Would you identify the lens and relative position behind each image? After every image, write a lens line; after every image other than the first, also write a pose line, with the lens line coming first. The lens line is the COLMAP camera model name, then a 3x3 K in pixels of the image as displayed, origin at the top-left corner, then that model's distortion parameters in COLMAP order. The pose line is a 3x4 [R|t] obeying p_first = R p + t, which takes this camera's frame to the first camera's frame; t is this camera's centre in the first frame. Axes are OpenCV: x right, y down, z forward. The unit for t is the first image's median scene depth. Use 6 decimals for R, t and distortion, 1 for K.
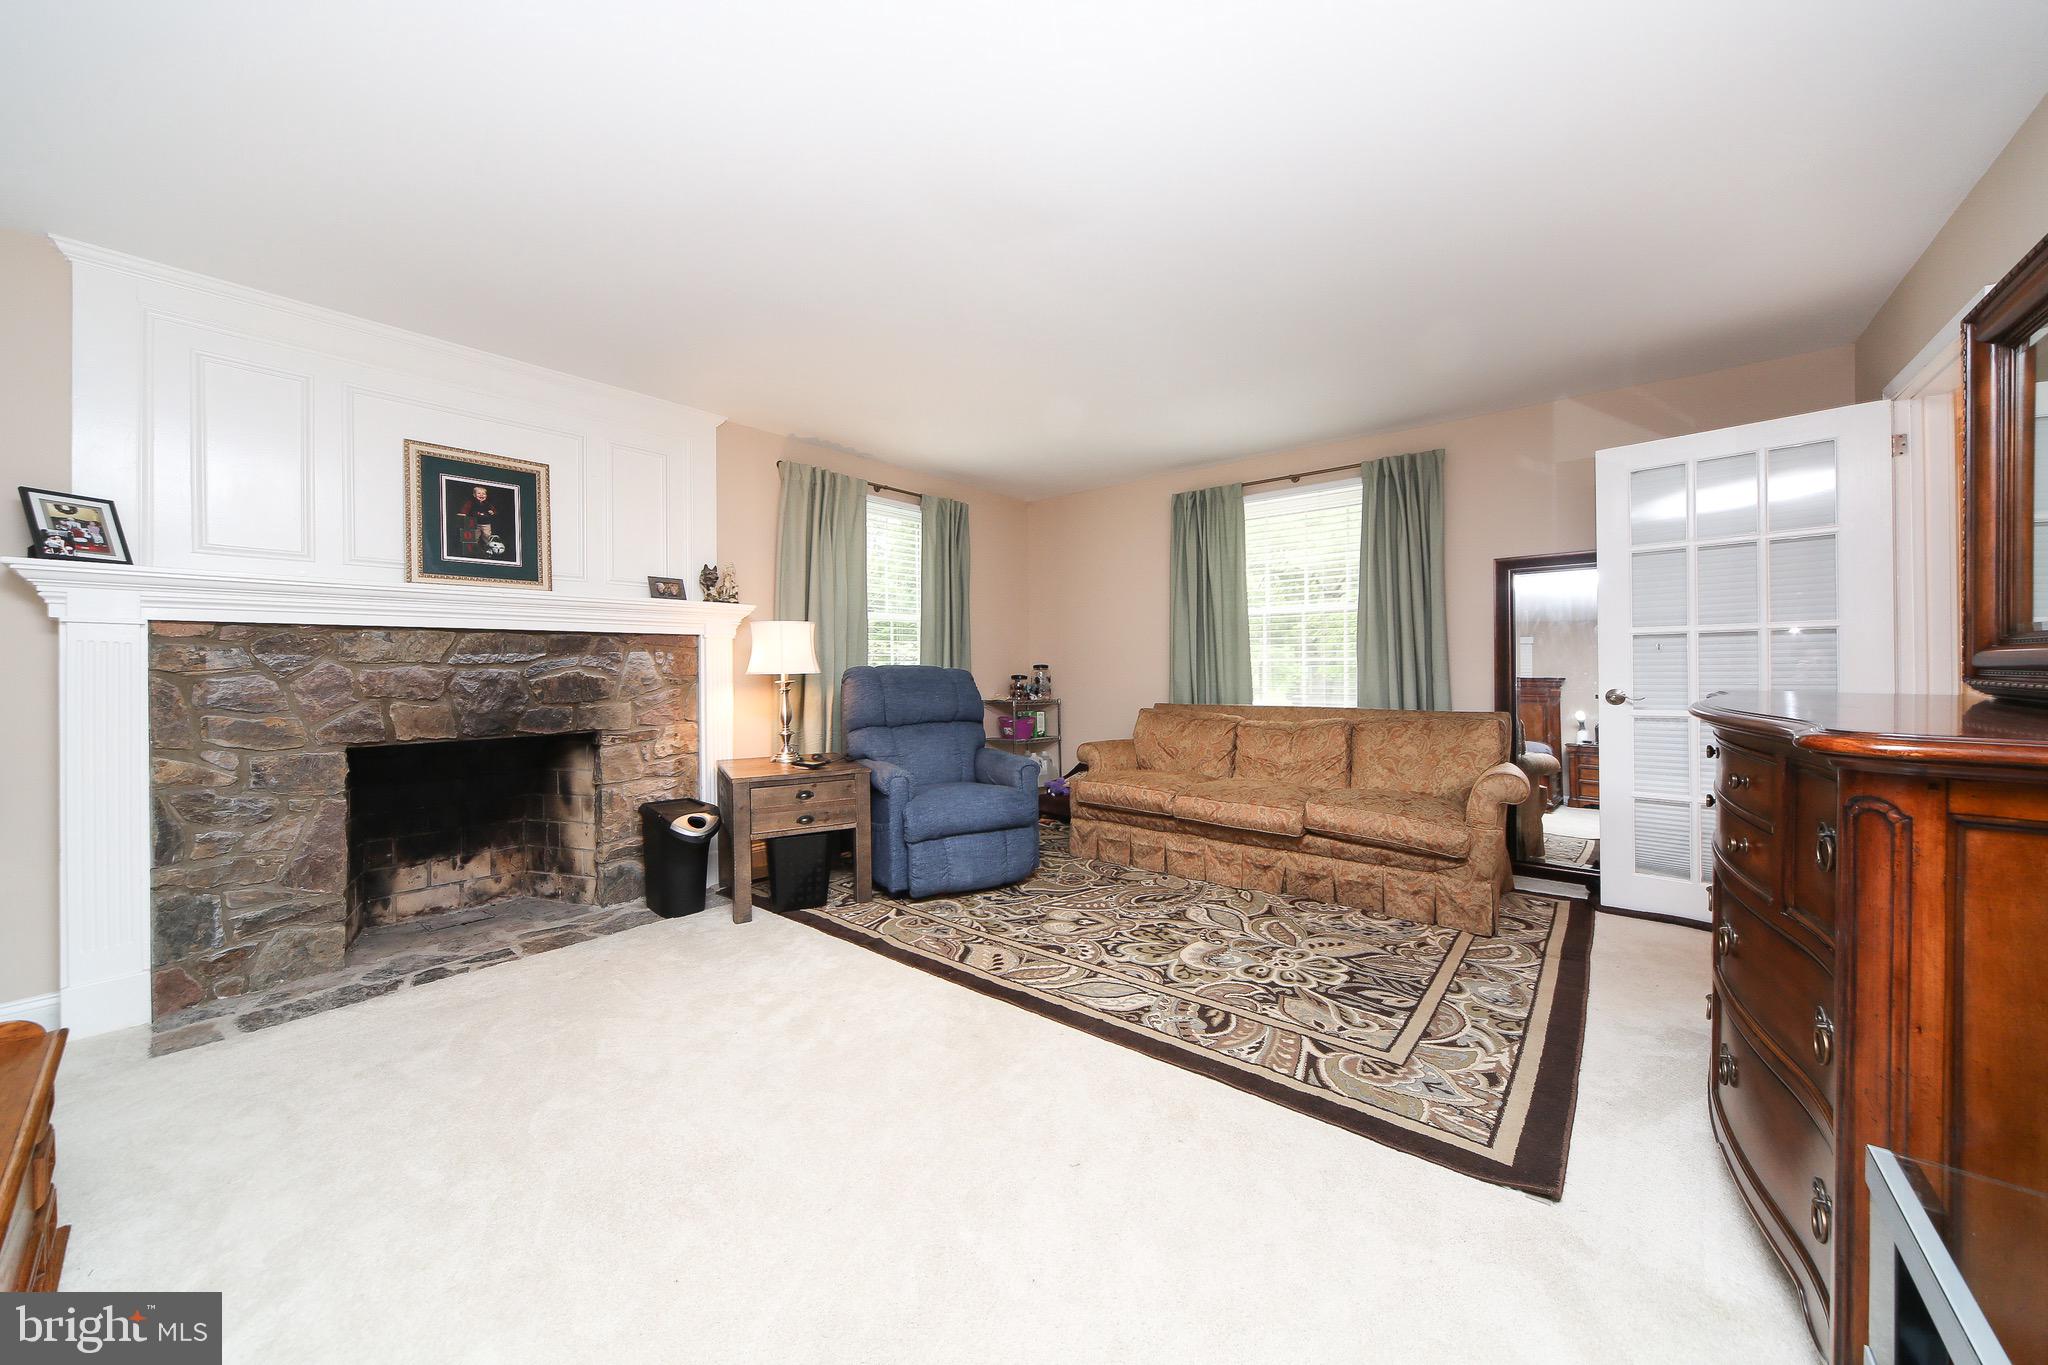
lens RADIAL K [[703.4, 0, 1029.9], [0, 703.4, 671.2], [0, 0, 1]] dist [-0.005551, 0.001339]
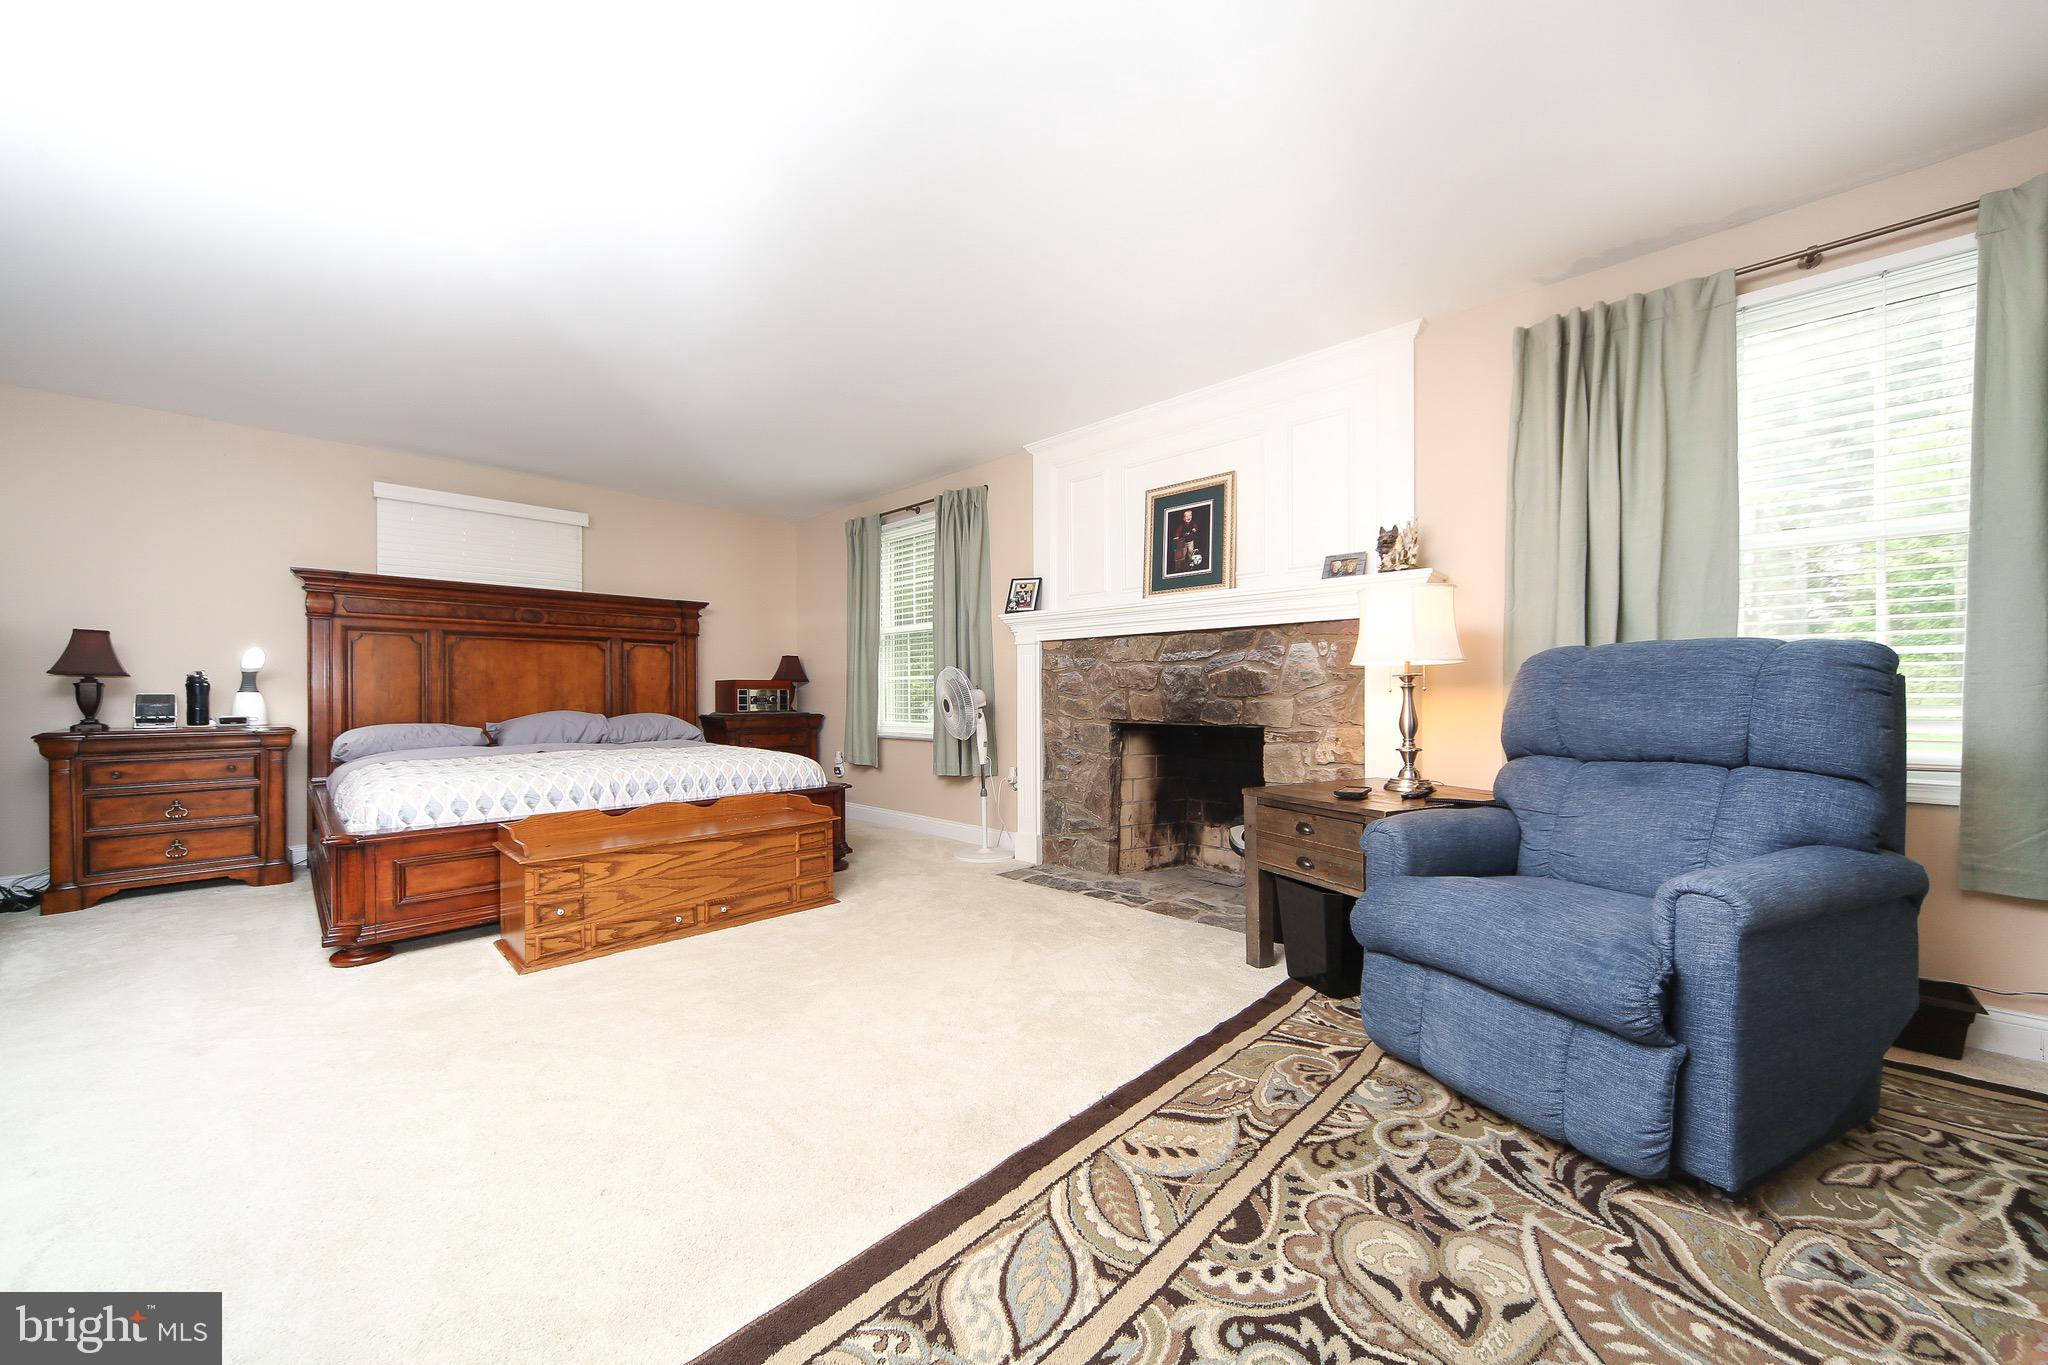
lens RADIAL K [[740.7, 0, 1015.8], [0, 740.7, 698.2], [0, 0, 1]] dist [-0.001667, -0.000042]
pose [[-0.070143, 0.015845, -0.997411, 0.491083], [-0.000985, 0.999872, 0.015954, 0.033028], [0.997536, 0.002102, -0.070119, 0.818227]]
